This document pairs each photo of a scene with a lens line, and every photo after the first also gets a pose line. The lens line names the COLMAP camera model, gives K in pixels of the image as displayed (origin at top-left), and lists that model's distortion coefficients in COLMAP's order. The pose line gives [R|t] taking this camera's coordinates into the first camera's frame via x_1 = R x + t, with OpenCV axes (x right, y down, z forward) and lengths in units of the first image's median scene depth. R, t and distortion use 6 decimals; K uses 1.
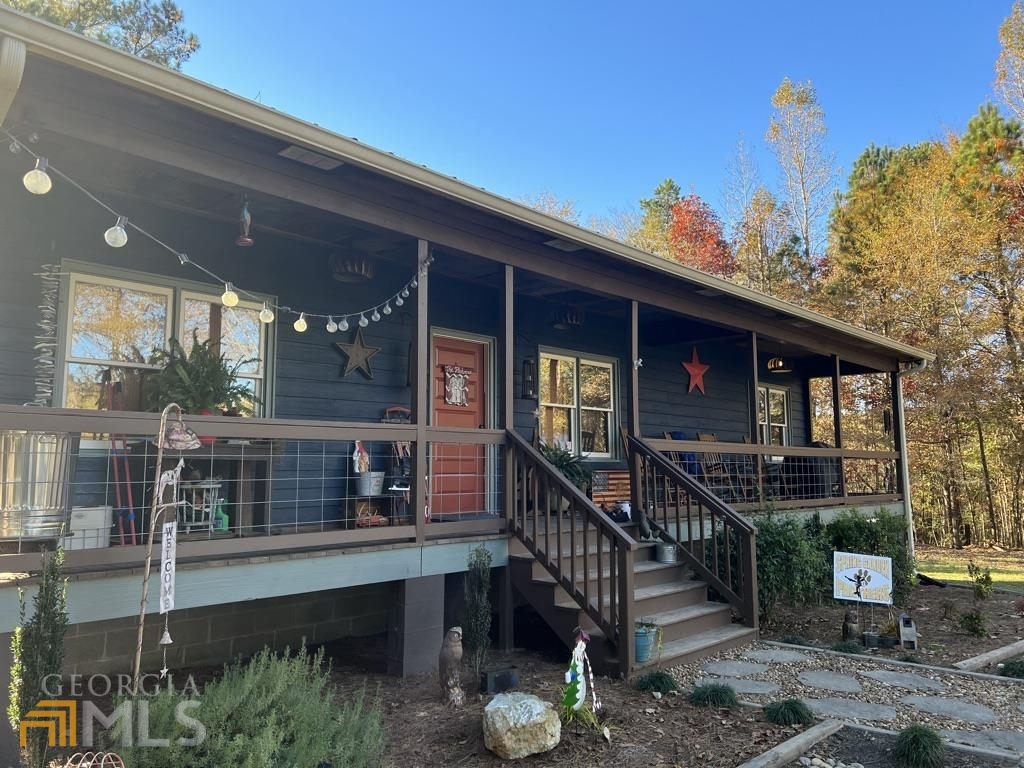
lens RADIAL K [[769.2, 0, 507.8], [0, 769.2, 387.2], [0, 0, 1]] dist [0.060656, -0.070274]
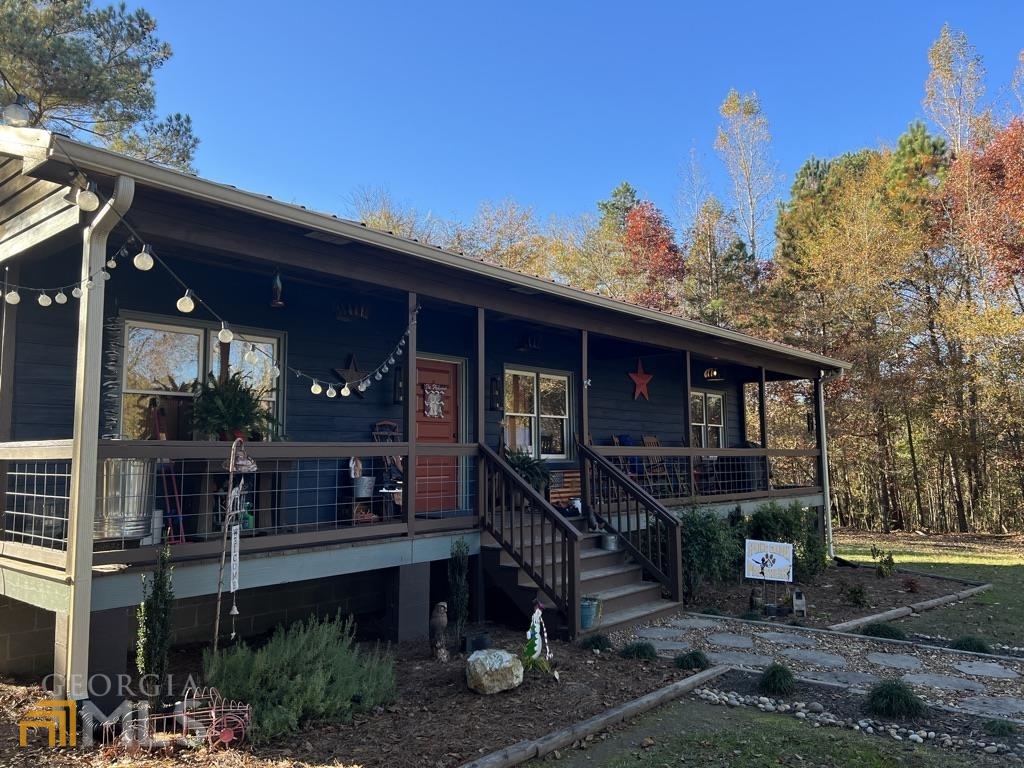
lens RADIAL K [[769.2, 0, 510.0], [0, 769.2, 384.7], [0, 0, 1]] dist [0.060656, -0.070274]
pose [[0.998559, 0.000604, 0.053653, -0.016360], [-0.001281, 0.999920, 0.012597, -0.048759], [-0.053642, -0.012648, 0.998480, -0.203925]]
